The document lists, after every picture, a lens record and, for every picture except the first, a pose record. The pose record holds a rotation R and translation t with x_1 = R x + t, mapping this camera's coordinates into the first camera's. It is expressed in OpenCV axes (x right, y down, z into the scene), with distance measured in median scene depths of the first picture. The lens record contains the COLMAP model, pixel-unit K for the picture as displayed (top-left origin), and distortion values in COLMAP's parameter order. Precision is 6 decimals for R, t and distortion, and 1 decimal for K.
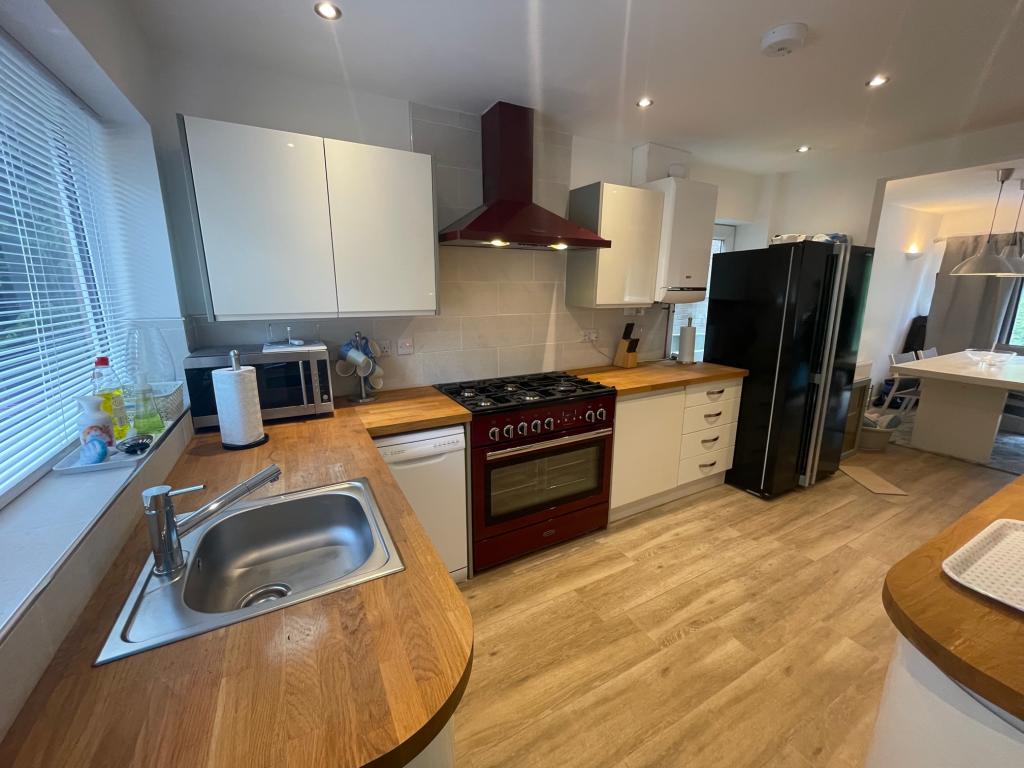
lens RADIAL K [[412.8, 0, 512.4], [0, 412.8, 380.8], [0, 0, 1]] dist [-0.009323, -0.000132]
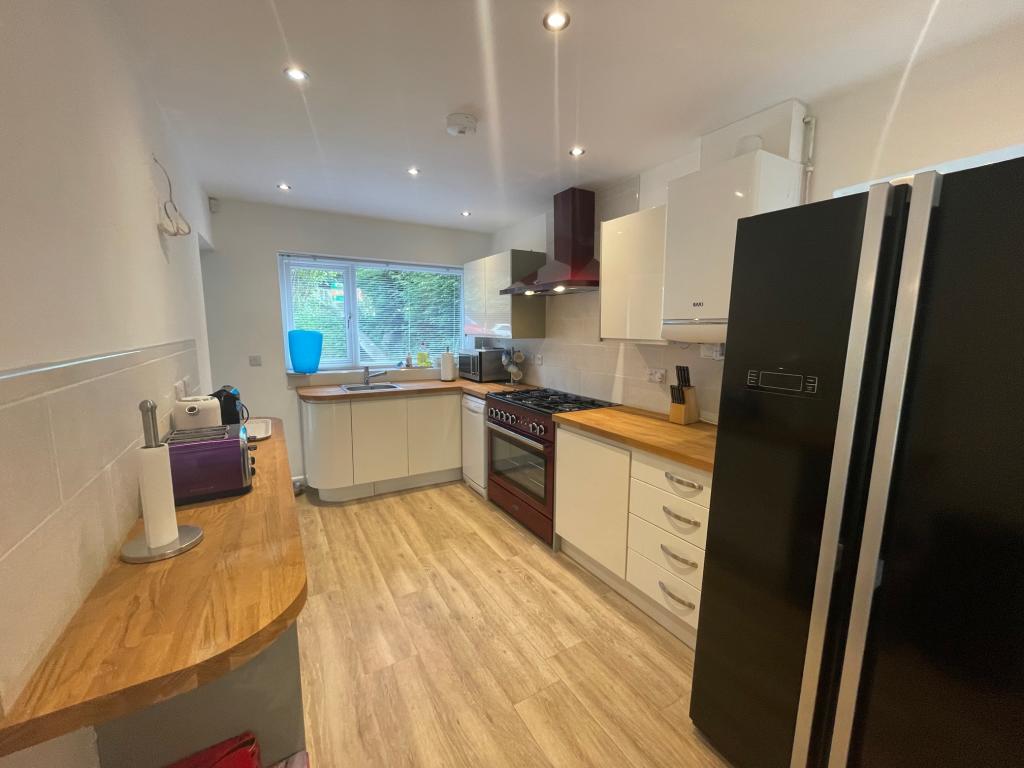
lens RADIAL K [[412.8, 0, 511.5], [0, 412.8, 383.2], [0, 0, 1]] dist [-0.009323, -0.000132]
pose [[0.035633, 0.133857, -0.990360, 1.422183], [-0.225701, 0.966463, 0.122507, -0.178762], [0.973545, 0.219160, 0.064650, 0.877106]]
